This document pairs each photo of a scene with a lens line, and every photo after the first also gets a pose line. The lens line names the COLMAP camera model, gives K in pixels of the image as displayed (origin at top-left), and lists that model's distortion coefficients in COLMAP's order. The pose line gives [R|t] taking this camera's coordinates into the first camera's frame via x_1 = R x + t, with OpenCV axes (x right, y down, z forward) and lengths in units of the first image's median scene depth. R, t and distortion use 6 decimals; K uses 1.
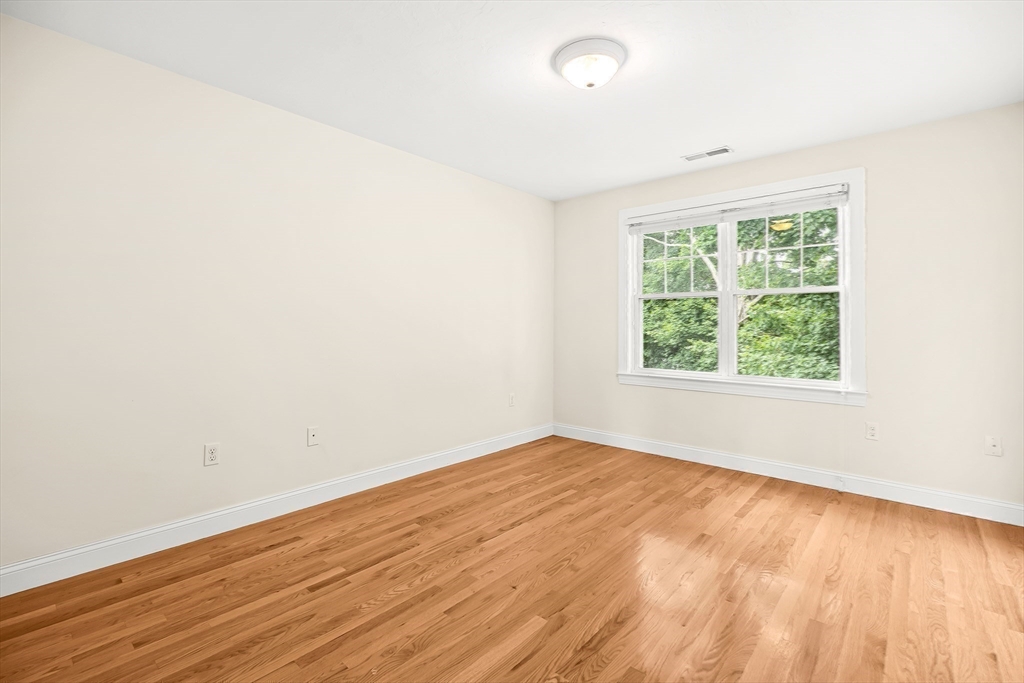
lens RADIAL K [[459.1, 0, 510.7], [0, 459.1, 329.0], [0, 0, 1]] dist [-0.002582, 0.000000]
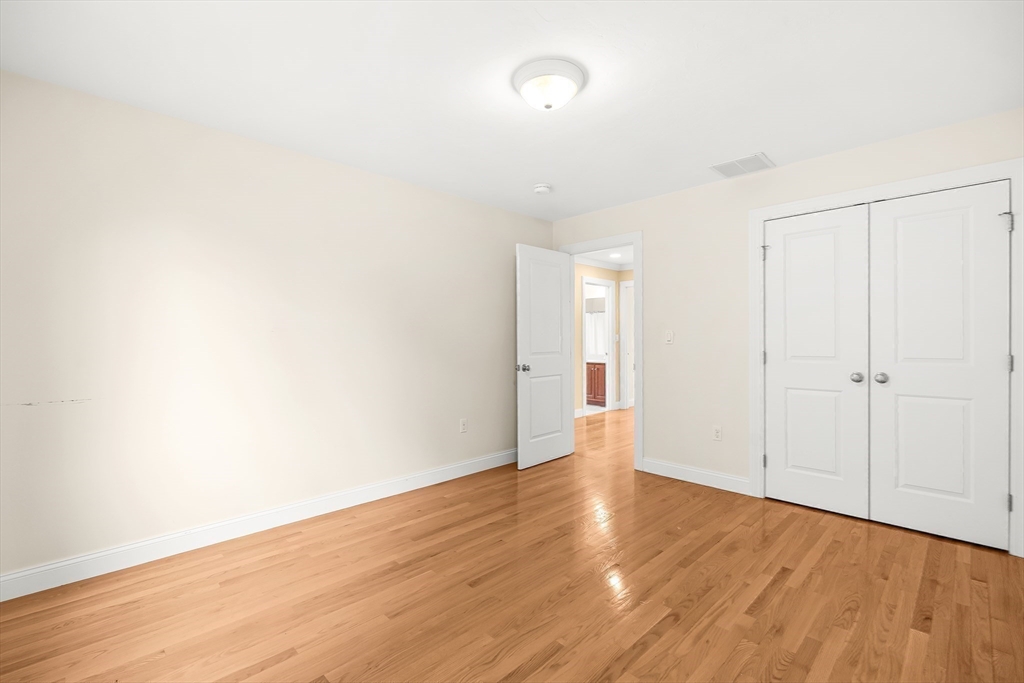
lens RADIAL K [[459.1, 0, 510.7], [0, 459.1, 329.0], [0, 0, 1]] dist [-0.002582, 0.000000]
pose [[-0.997689, -0.000004, 0.067948, 0.170573], [-0.001391, 0.999792, -0.020359, -0.030919], [-0.067934, -0.020406, -0.997481, 1.850753]]
